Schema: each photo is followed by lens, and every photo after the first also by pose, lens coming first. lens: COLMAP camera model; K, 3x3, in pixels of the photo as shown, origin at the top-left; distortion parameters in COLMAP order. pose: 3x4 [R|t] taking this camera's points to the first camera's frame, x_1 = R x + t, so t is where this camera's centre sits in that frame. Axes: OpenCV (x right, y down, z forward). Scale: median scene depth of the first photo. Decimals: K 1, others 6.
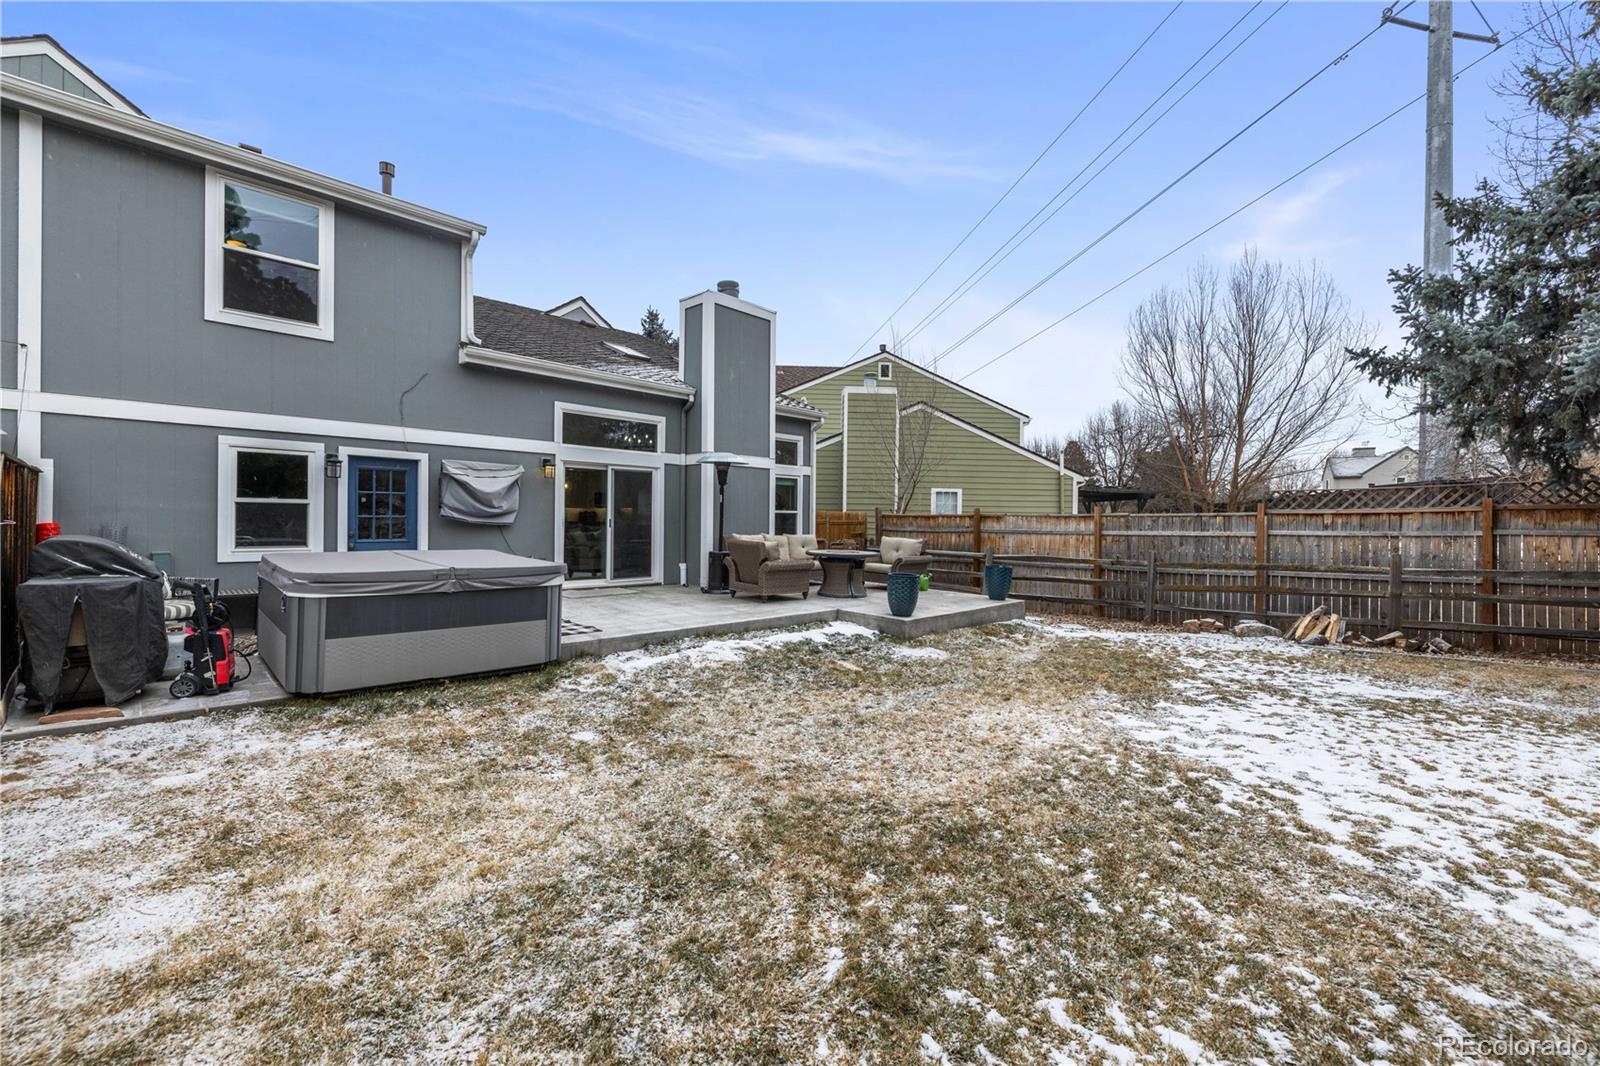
lens RADIAL K [[676.2, 0, 801.0], [0, 676.2, 531.9], [0, 0, 1]] dist [-0.001106, 0.001092]
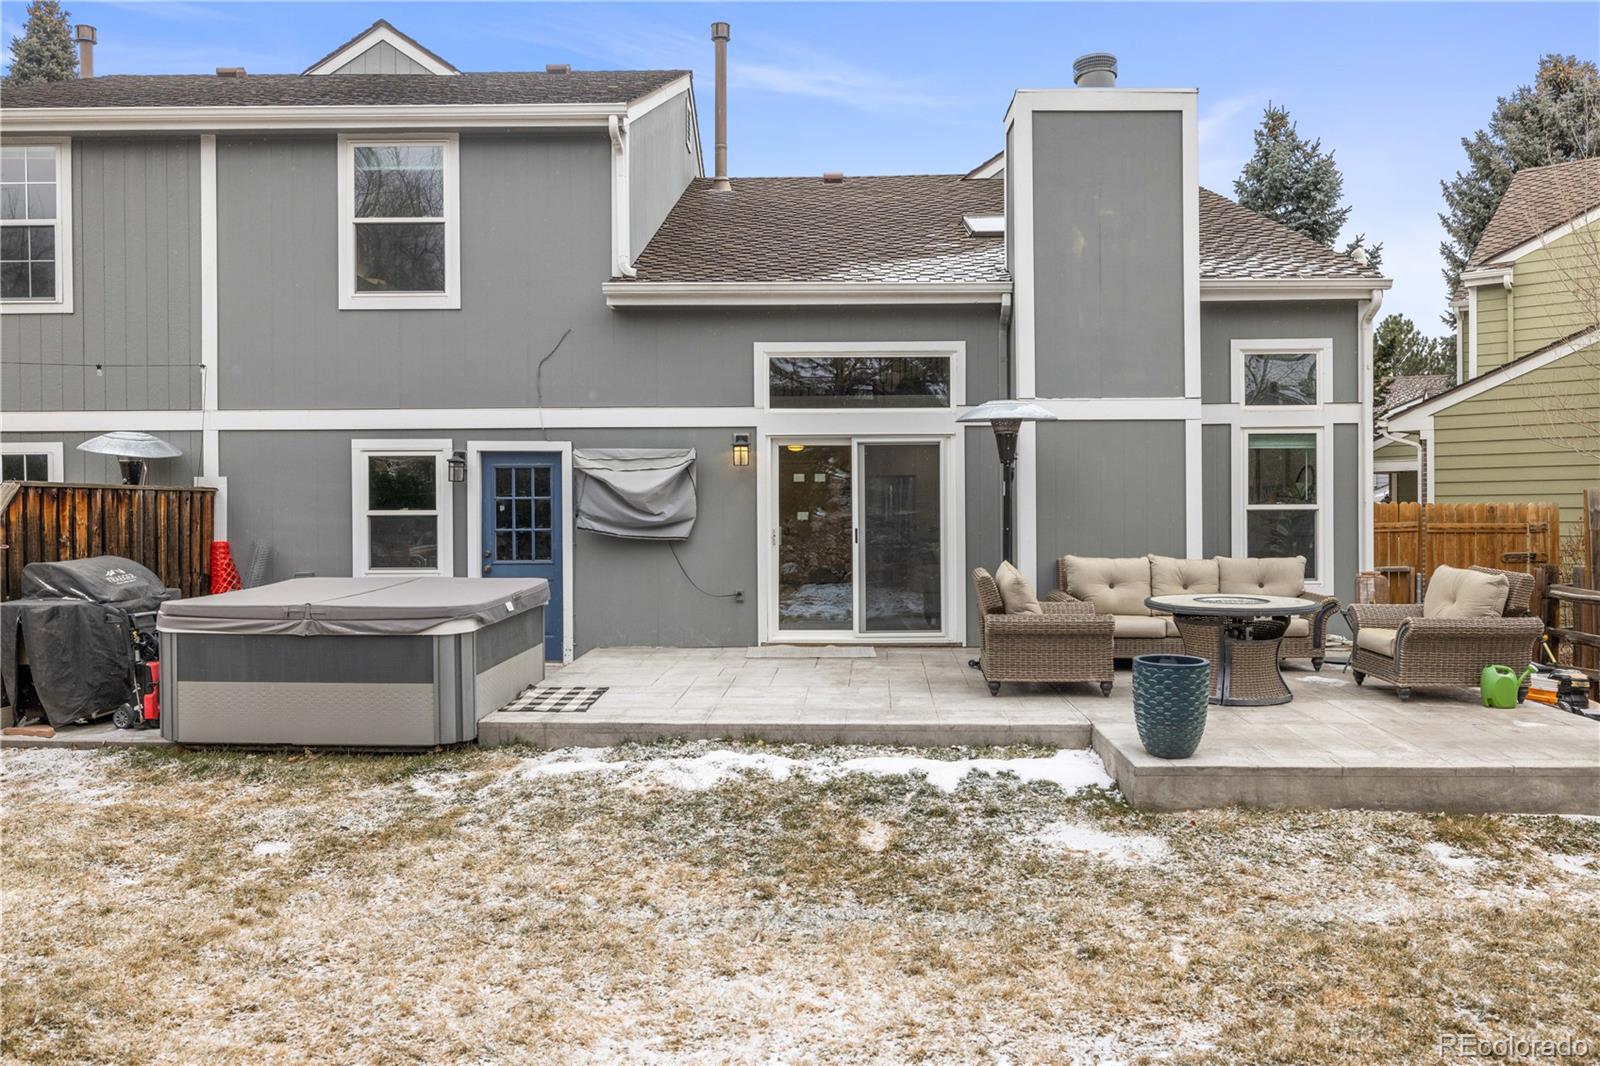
lens RADIAL K [[1217.9, 0, 800.4], [0, 1217.9, 531.0], [0, 0, 1]] dist [0.005793, 0.003092]
pose [[0.673700, -0.003281, -0.738998, 0.572499], [0.000303, 0.999991, -0.004164, -0.015430], [0.739005, 0.002581, 0.673695, 0.308891]]
